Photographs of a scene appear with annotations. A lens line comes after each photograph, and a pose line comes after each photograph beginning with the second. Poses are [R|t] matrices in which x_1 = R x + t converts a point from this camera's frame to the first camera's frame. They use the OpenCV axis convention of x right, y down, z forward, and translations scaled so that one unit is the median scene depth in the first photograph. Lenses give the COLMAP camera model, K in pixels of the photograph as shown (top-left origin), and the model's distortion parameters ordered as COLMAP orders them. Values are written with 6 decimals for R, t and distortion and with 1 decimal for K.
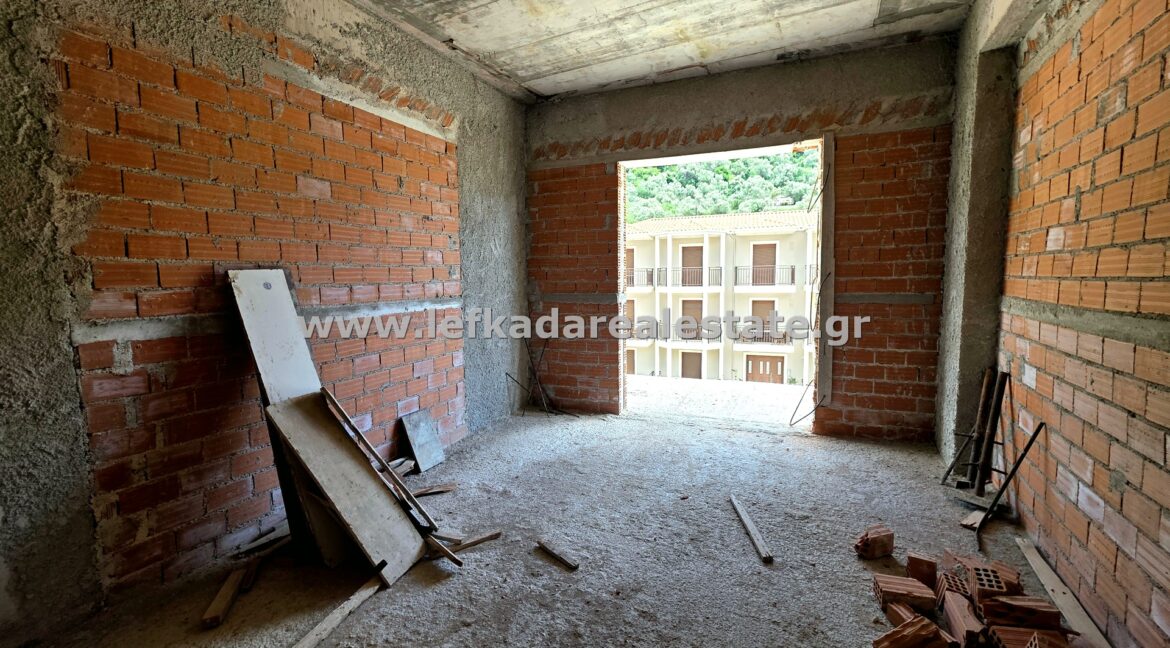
lens RADIAL K [[471.2, 0, 595.6], [0, 471.2, 320.5], [0, 0, 1]] dist [-0.000576, 0.000919]
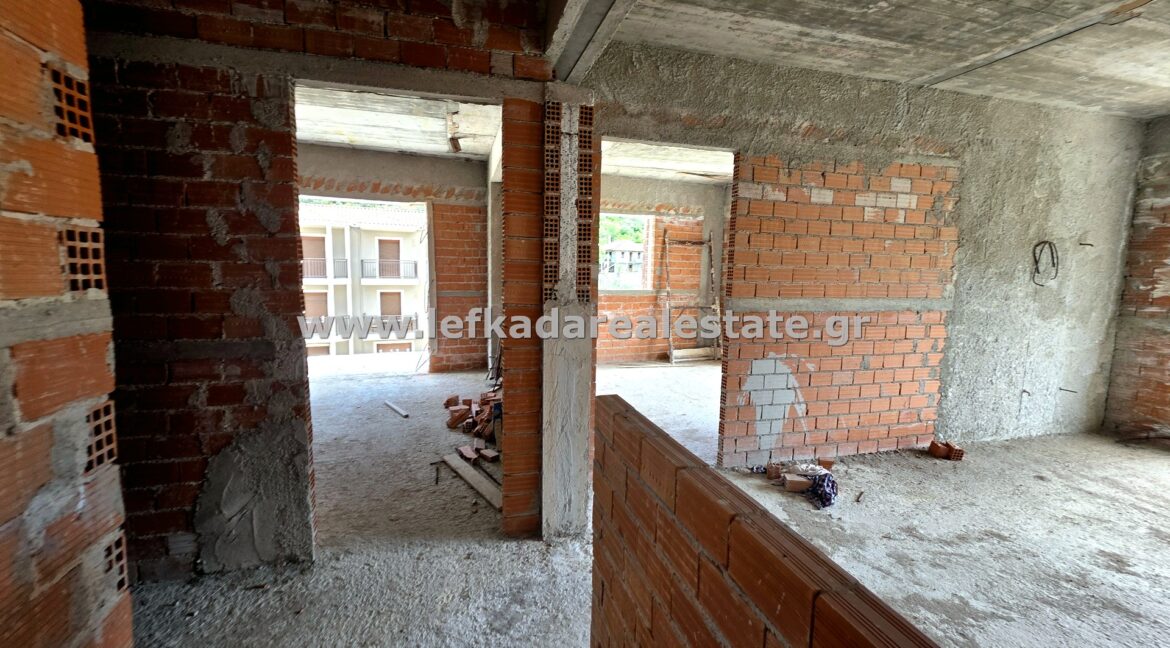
lens RADIAL K [[471.2, 0, 573.2], [0, 471.2, 321.0], [0, 0, 1]] dist [-0.000576, 0.000919]
pose [[0.756068, -0.047111, 0.652795, -0.266998], [0.033728, 0.998885, 0.033024, 0.013979], [-0.653623, -0.002951, 0.756814, -0.679193]]
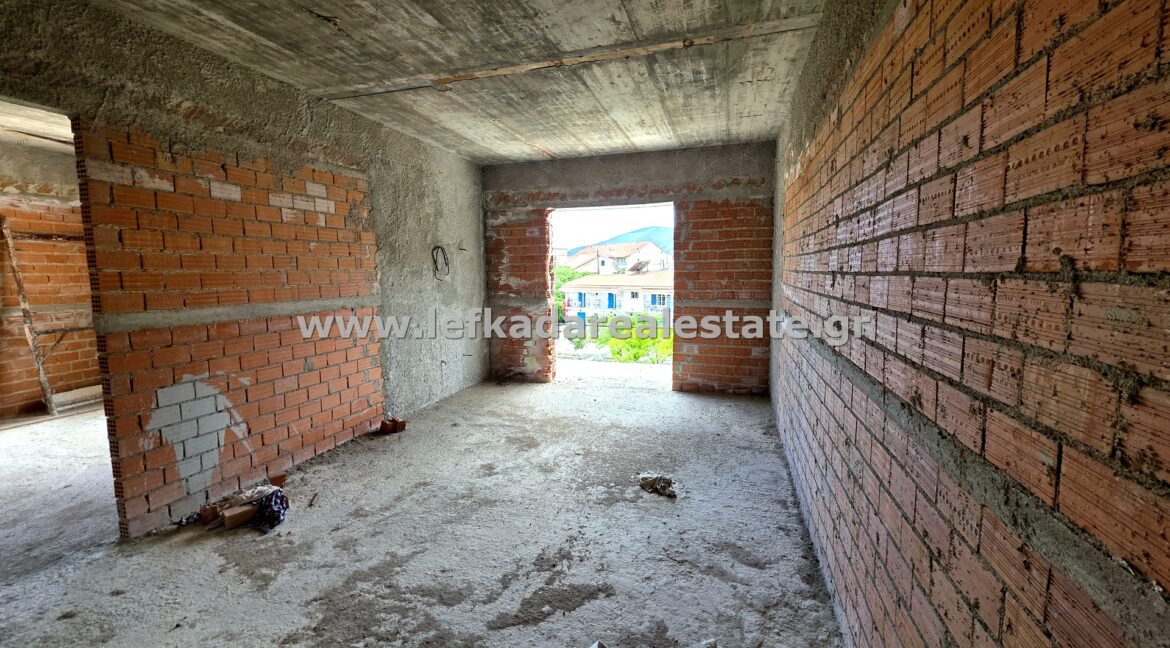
lens RADIAL K [[471.2, 0, 590.0], [0, 471.2, 317.8], [0, 0, 1]] dist [-0.000576, 0.000919]
pose [[-0.167844, -0.085597, 0.982090, -0.217171], [0.102210, 0.989343, 0.103697, 0.016136], [-0.980501, 0.117785, -0.157307, -0.778382]]
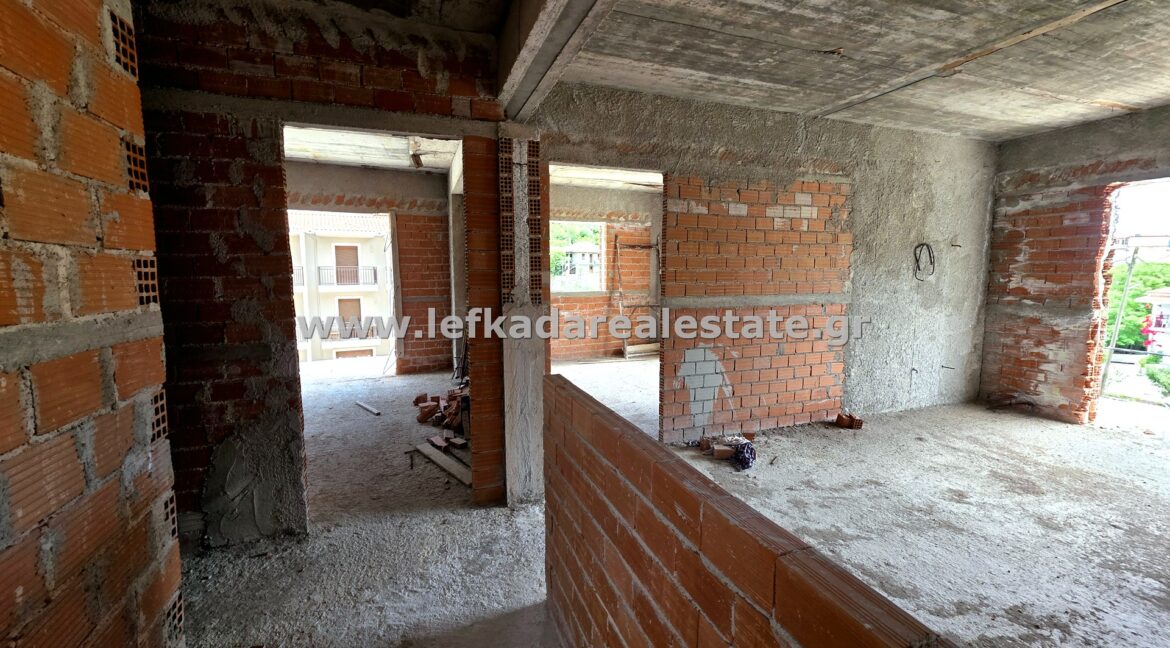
lens RADIAL K [[471.2, 0, 577.1], [0, 471.2, 320.9], [0, 0, 1]] dist [-0.000576, 0.000919]
pose [[0.696380, -0.065348, 0.714692, -0.350649], [0.059416, 0.997677, 0.033328, 0.016304], [-0.715209, 0.019255, 0.698645, -0.802152]]
